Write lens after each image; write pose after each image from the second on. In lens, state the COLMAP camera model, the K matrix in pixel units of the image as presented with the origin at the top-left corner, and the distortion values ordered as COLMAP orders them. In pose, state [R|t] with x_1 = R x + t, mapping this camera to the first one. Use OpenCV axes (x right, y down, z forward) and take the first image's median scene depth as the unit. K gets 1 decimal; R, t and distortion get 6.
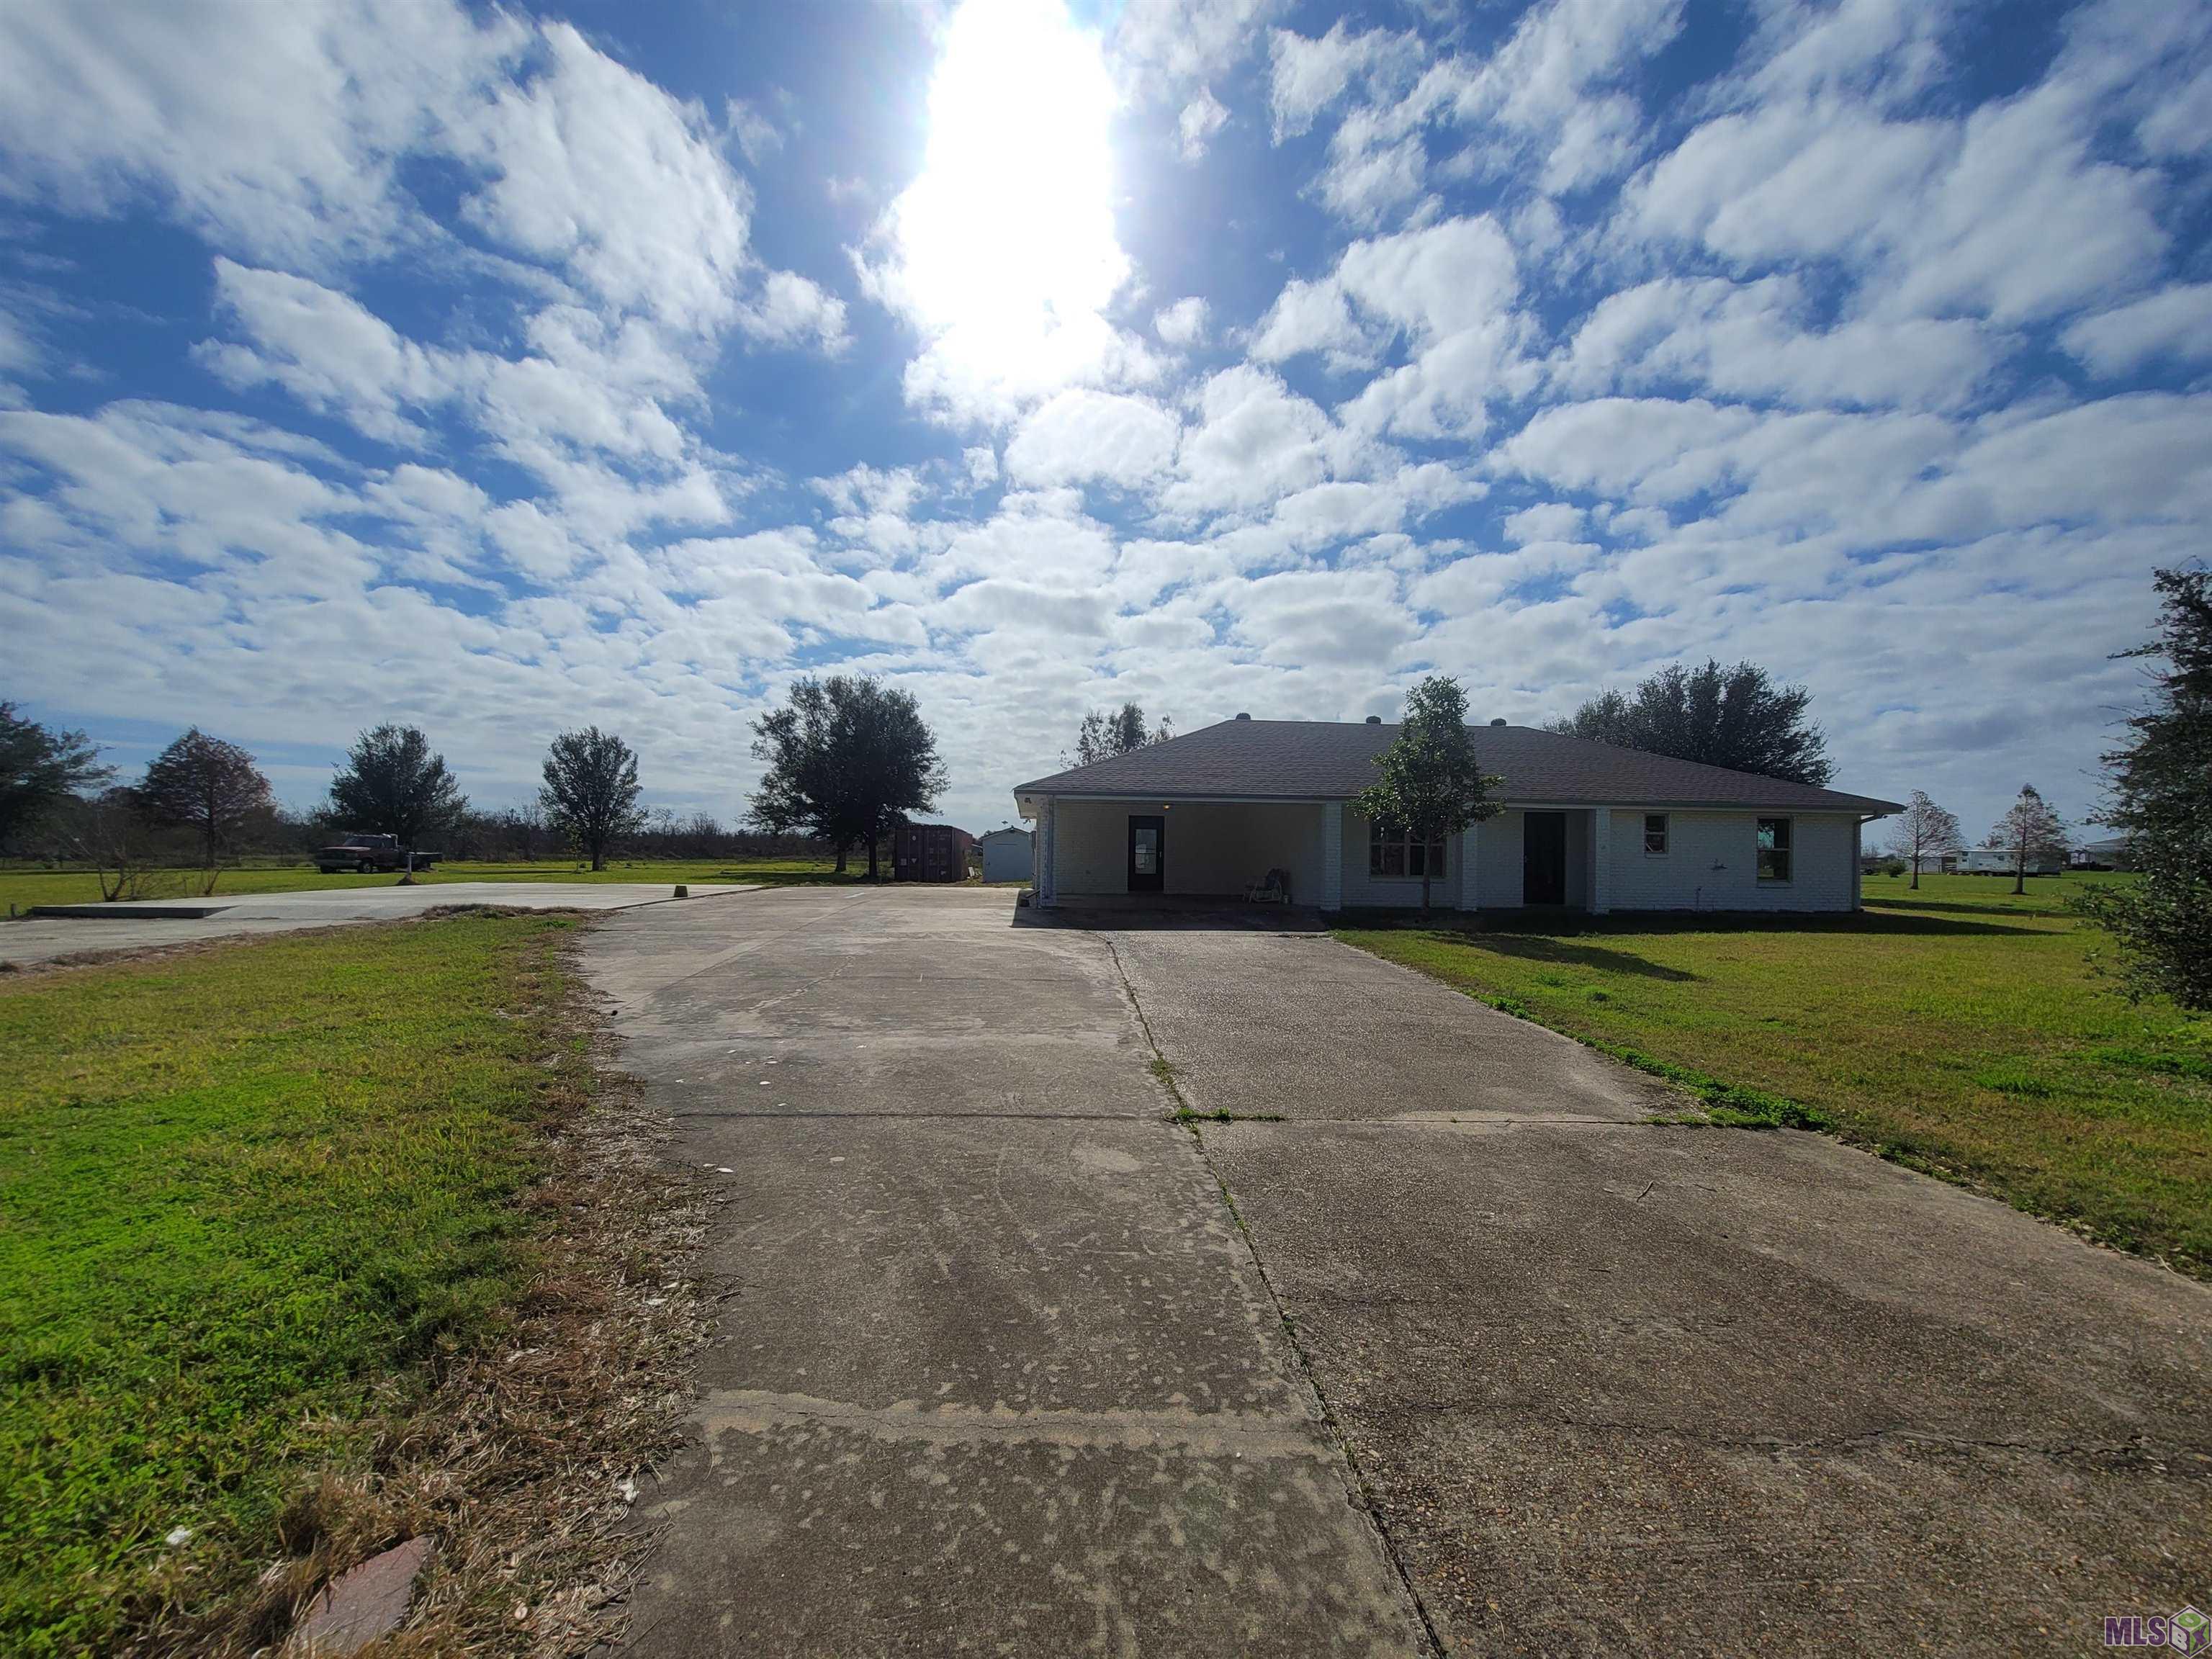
lens RADIAL K [[886.8, 0, 1106.0], [0, 886.8, 829.5], [0, 0, 1]] dist [0.018911, 0.000002]
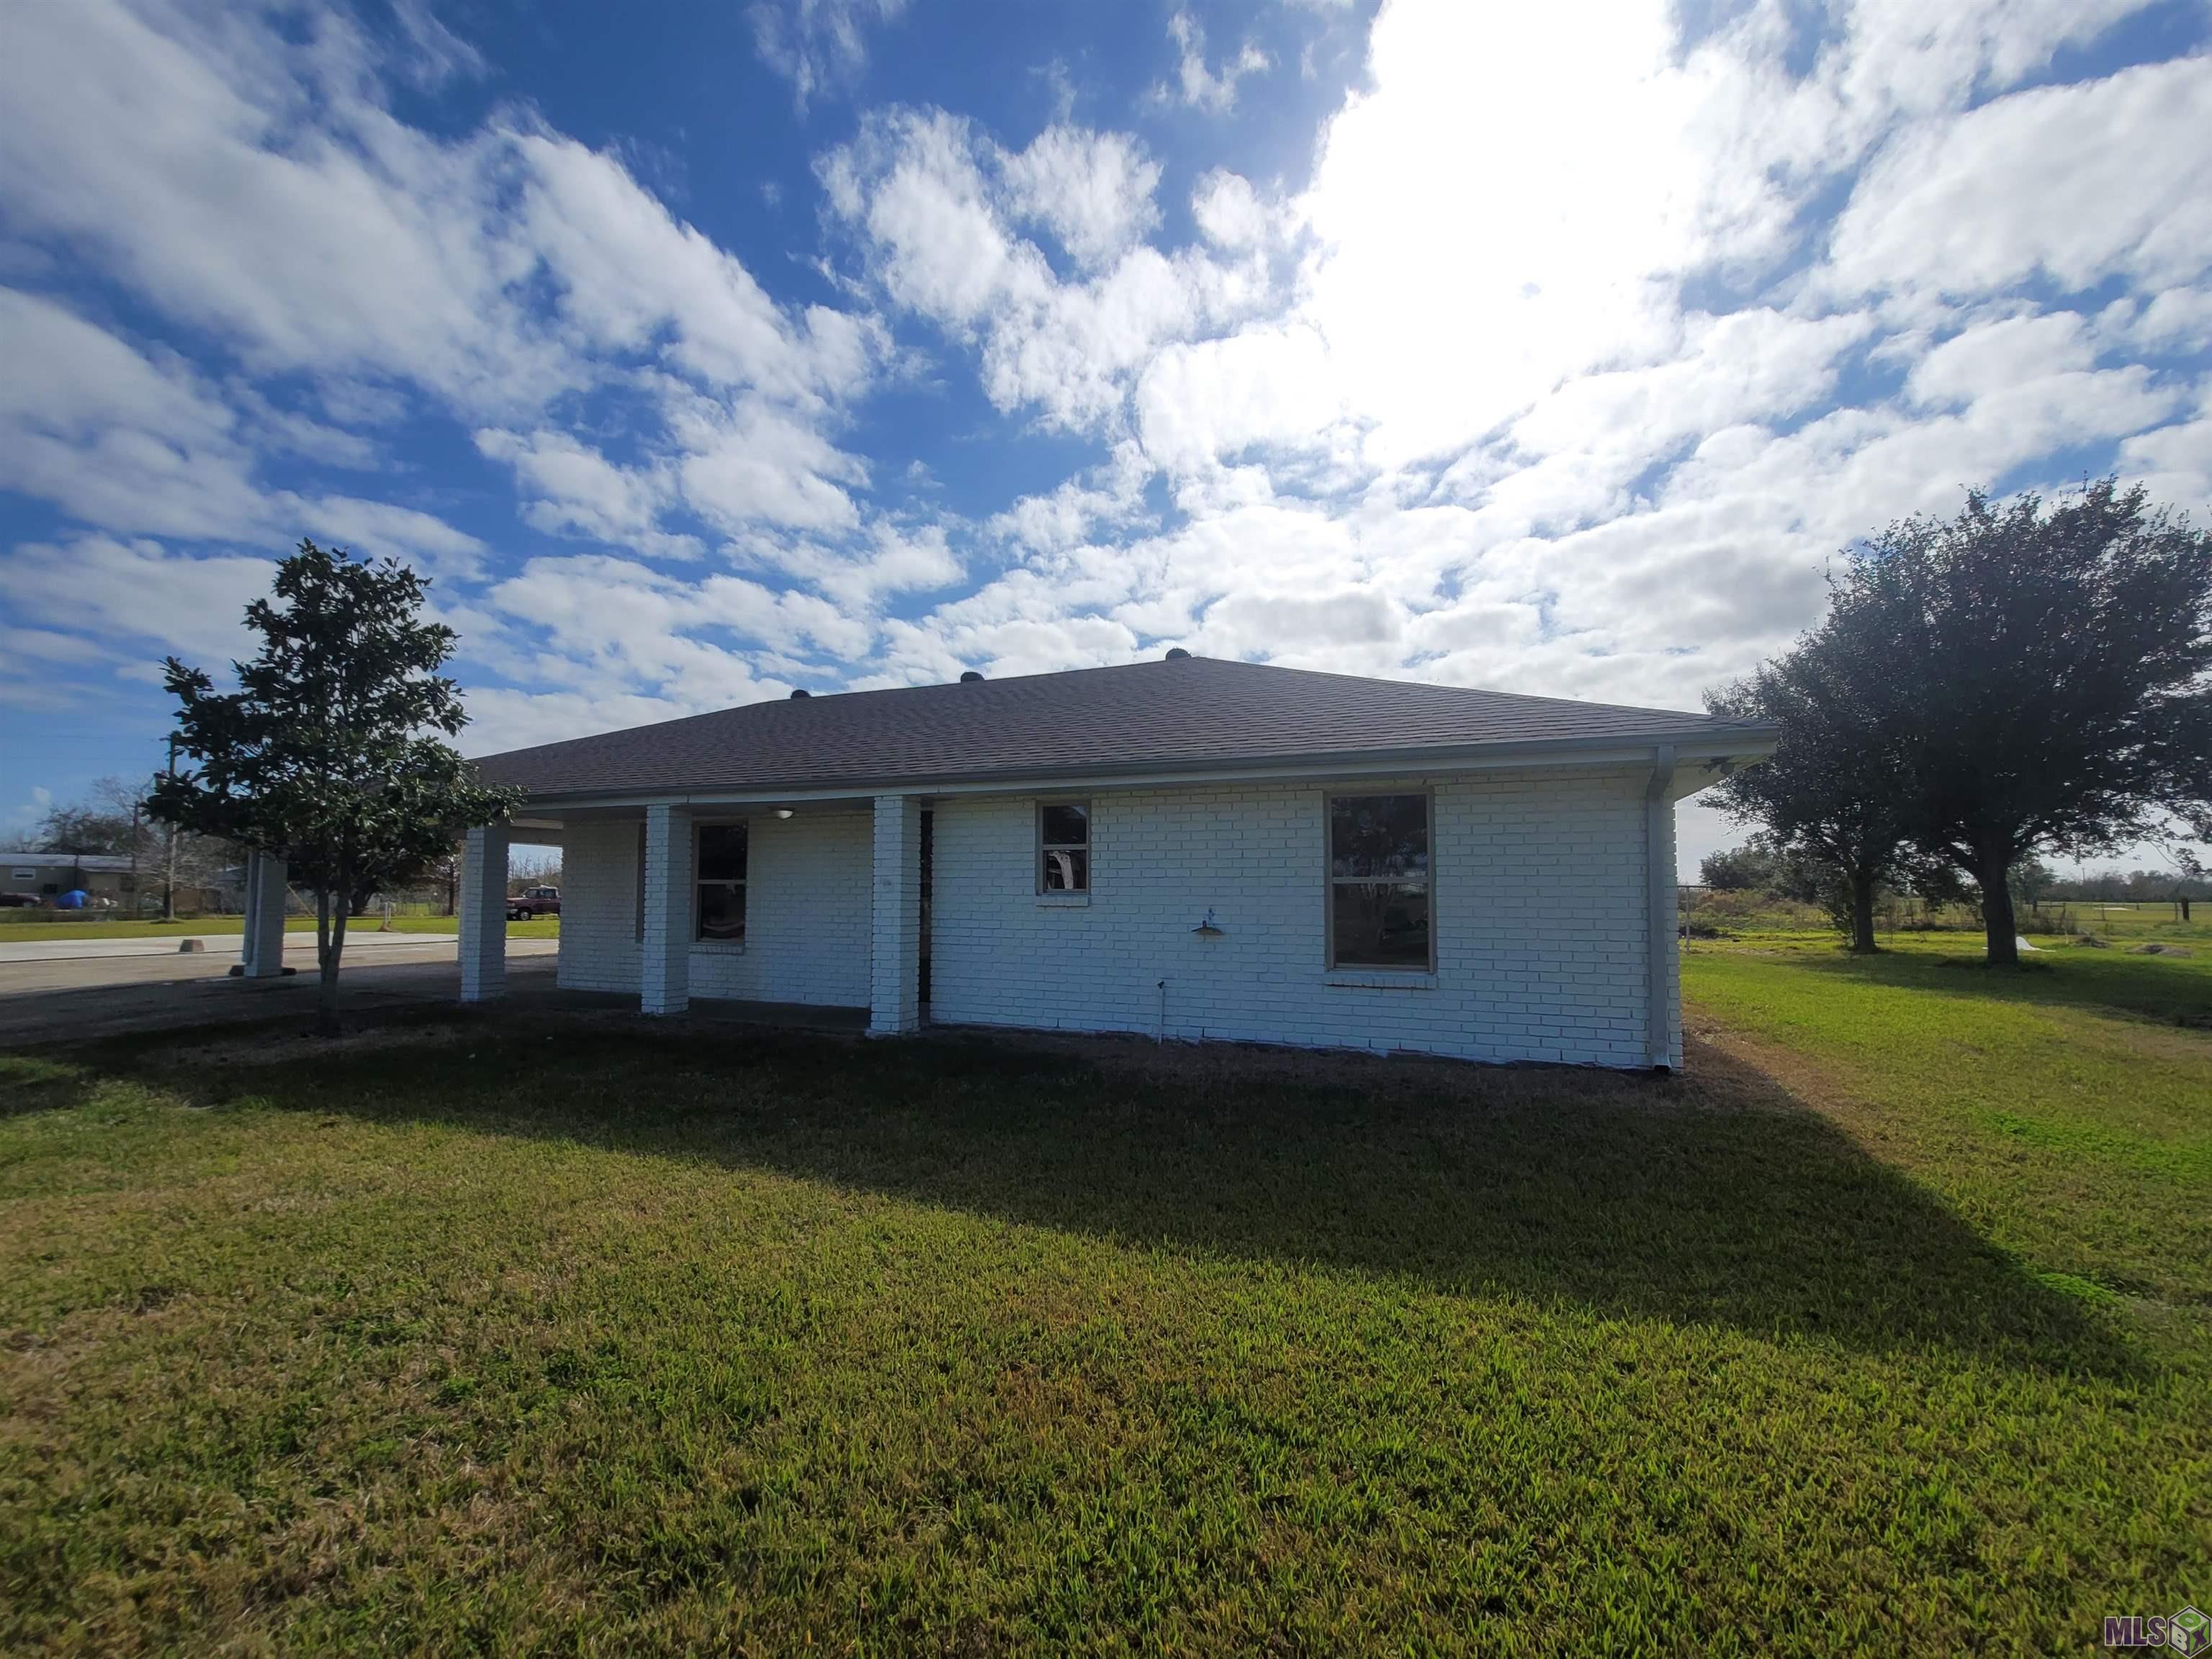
lens RADIAL K [[942.8, 0, 1106.0], [0, 942.8, 829.5], [0, 0, 1]] dist [0.001441, 0.000024]
pose [[0.898327, -0.046239, -0.436887, 0.216851], [0.021670, 0.997899, -0.061058, 0.006334], [0.438792, 0.045382, 0.897442, 0.162528]]
